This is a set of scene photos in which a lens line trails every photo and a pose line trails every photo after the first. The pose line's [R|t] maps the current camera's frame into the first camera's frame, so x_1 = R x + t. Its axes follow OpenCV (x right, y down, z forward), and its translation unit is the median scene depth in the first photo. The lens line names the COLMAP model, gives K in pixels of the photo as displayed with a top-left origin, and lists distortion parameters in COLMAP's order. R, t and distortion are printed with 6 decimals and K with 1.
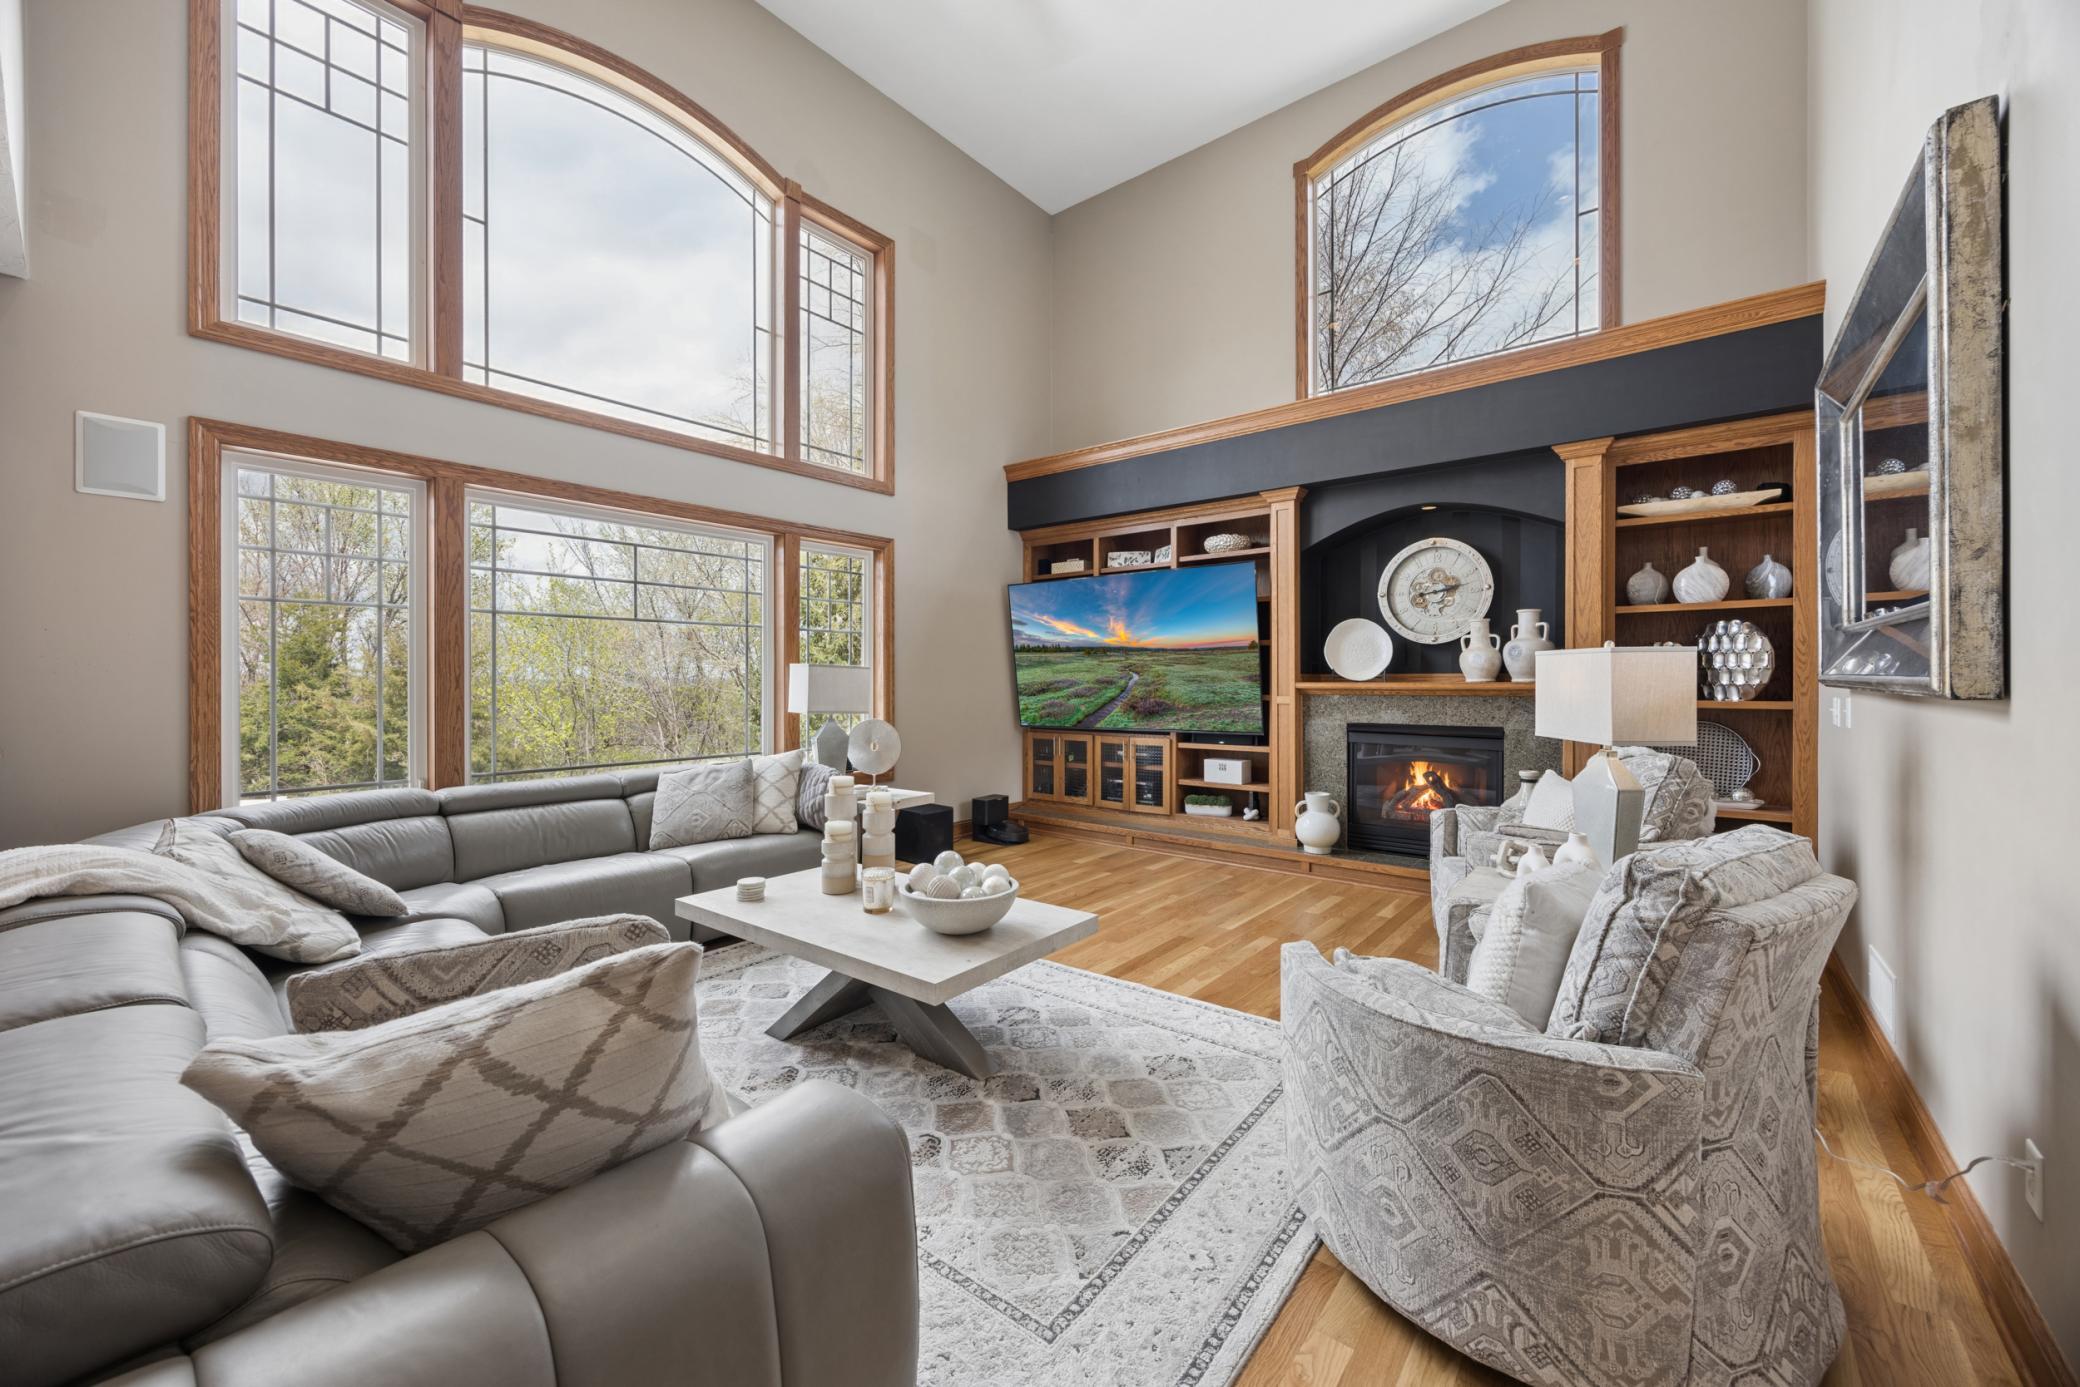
lens RADIAL K [[795.2, 0, 1041.1], [0, 795.2, 682.7], [0, 0, 1]] dist [-0.003179, 0.000534]
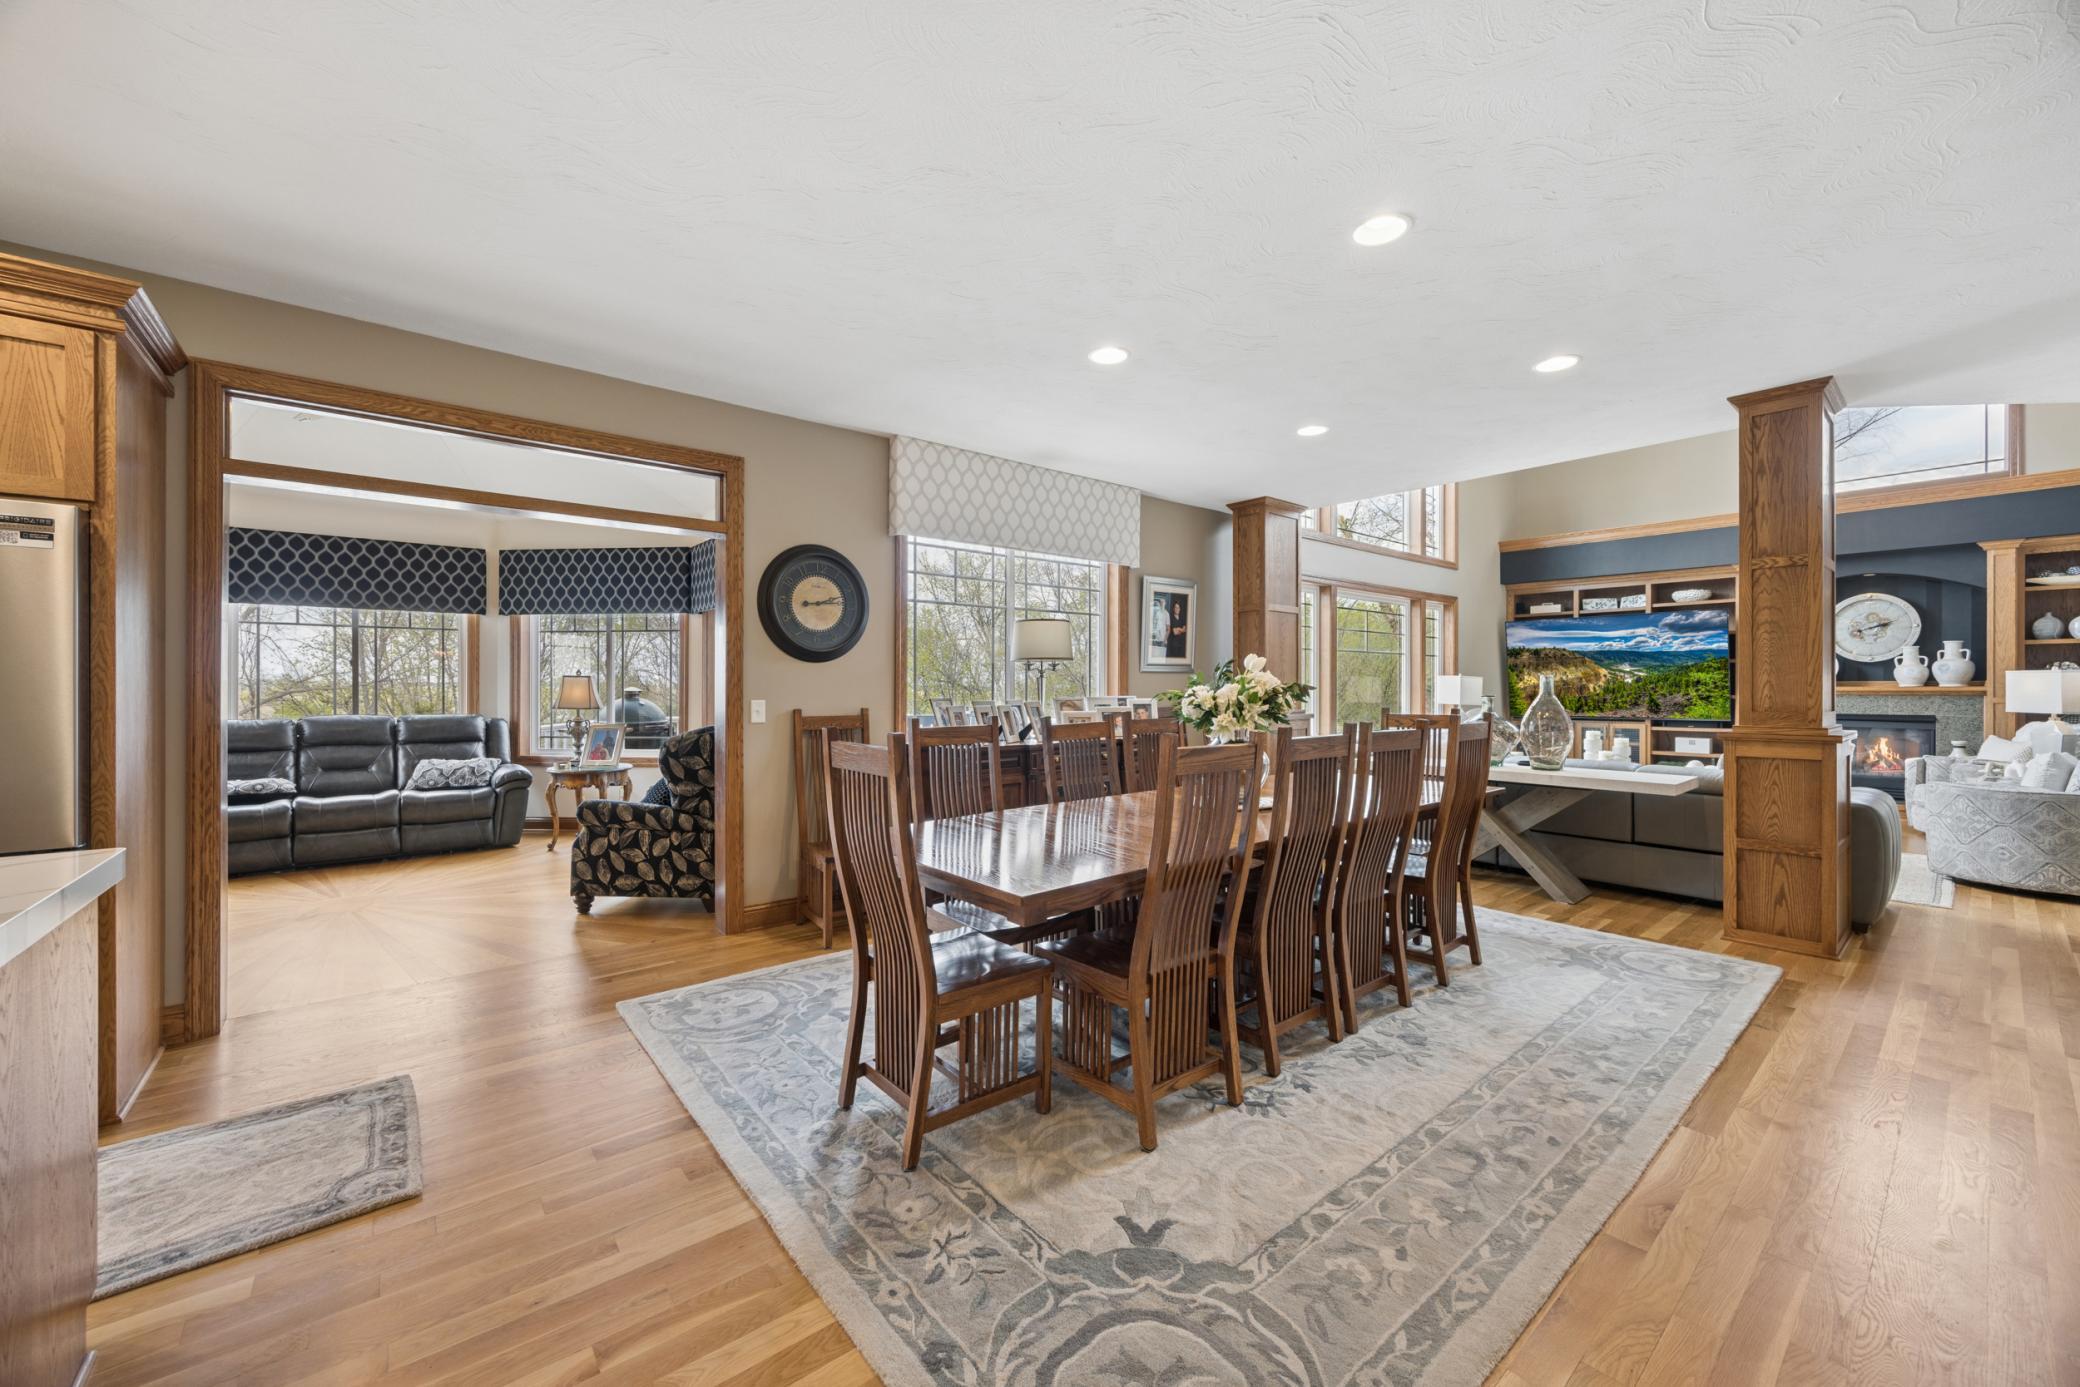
lens RADIAL K [[795.2, 0, 1041.8], [0, 795.2, 687.1], [0, 0, 1]] dist [-0.003179, 0.000534]
pose [[0.981166, 0.000566, -0.193167, -0.824325], [-0.001096, 0.999996, -0.002639, 0.006425], [0.193165, 0.002801, 0.981162, -0.862154]]
